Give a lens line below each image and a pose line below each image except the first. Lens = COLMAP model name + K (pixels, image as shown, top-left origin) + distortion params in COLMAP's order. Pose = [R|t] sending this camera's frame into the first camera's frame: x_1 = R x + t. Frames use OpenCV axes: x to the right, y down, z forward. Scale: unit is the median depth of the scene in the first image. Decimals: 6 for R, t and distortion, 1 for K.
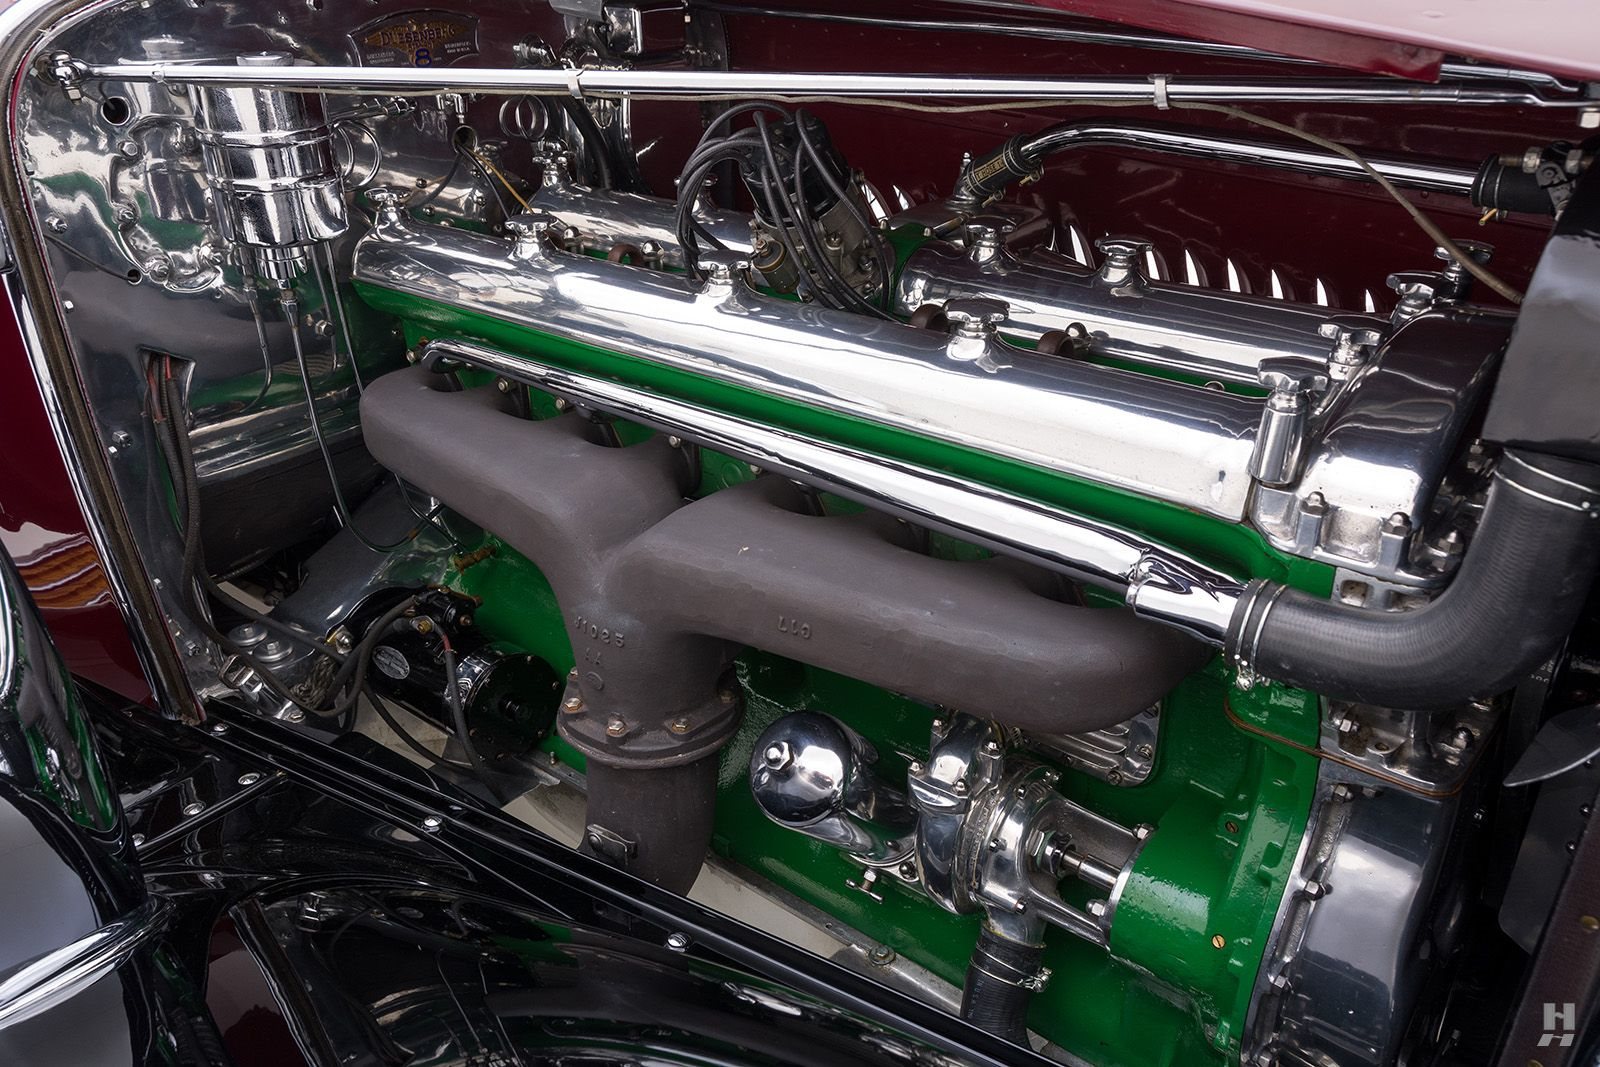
lens RADIAL K [[1226.1, 0, 800.0], [0, 1226.1, 533.5], [0, 0, 1]] dist [0.041248, -0.000972]
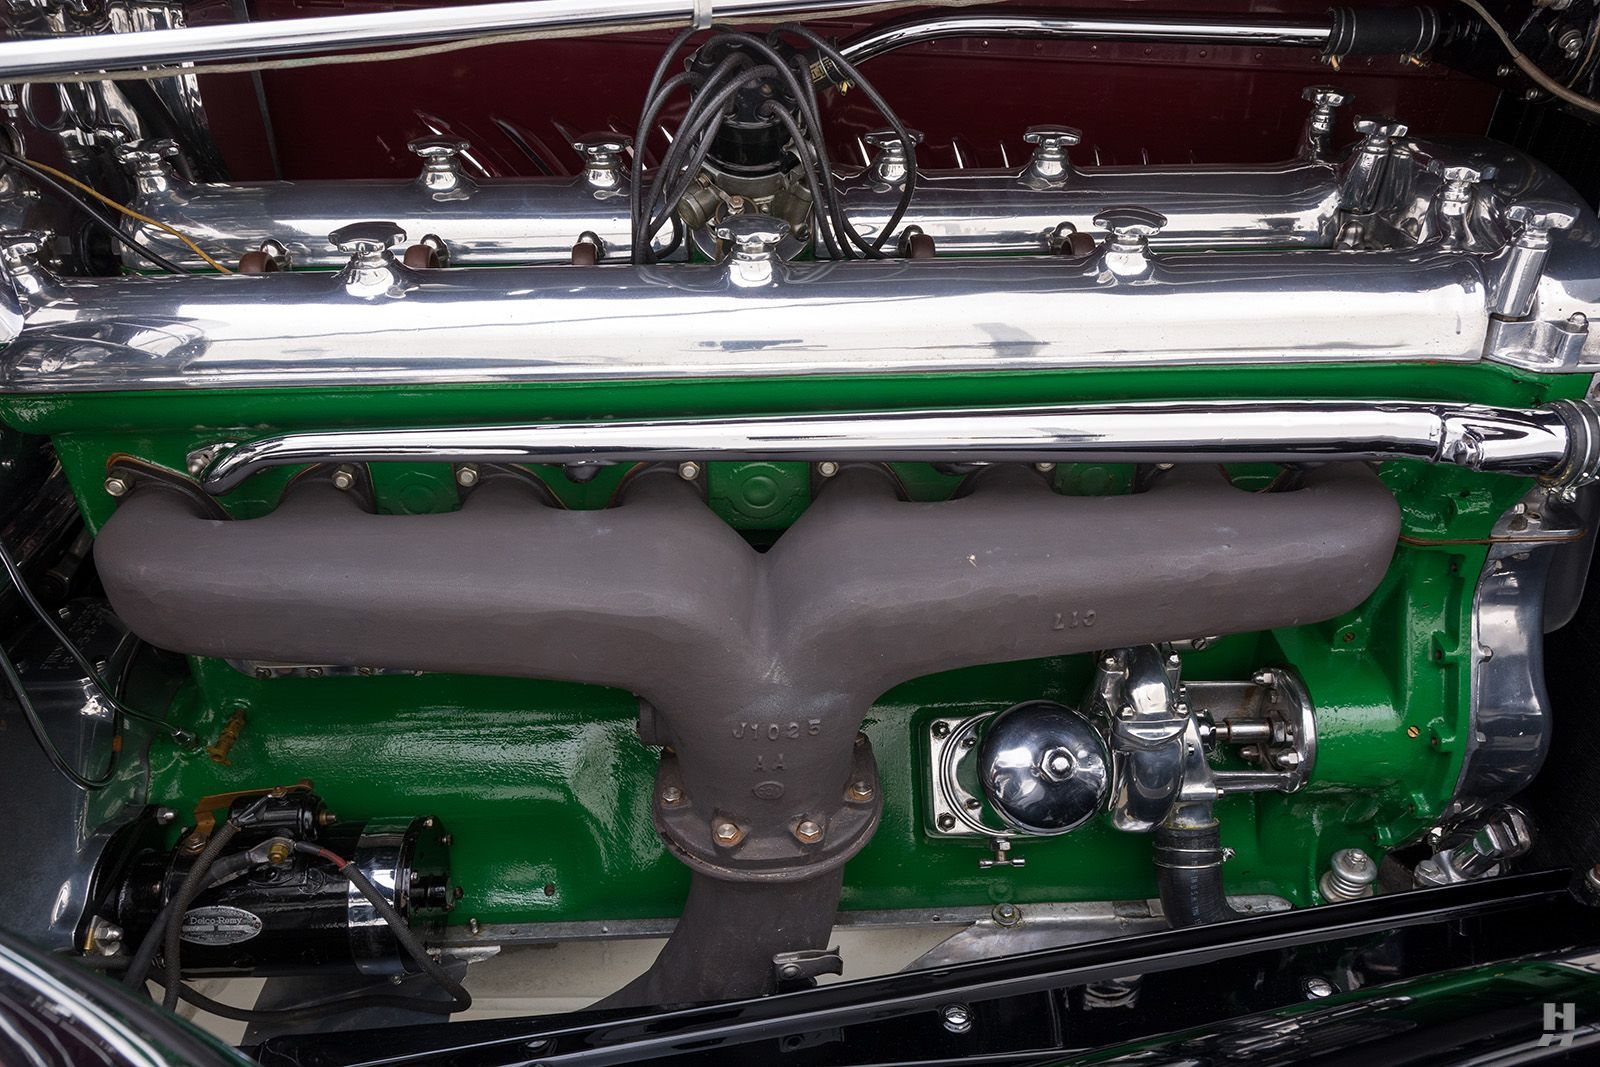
lens RADIAL K [[1175.0, 0, 800.0], [0, 1175.0, 533.5], [0, 0, 1]] dist [0.002678, 0.002330]
pose [[0.751877, -0.338941, 0.565509, -0.562426], [0.293668, 0.940119, 0.173017, -0.170725], [-0.590288, 0.035985, 0.806390, 0.409242]]
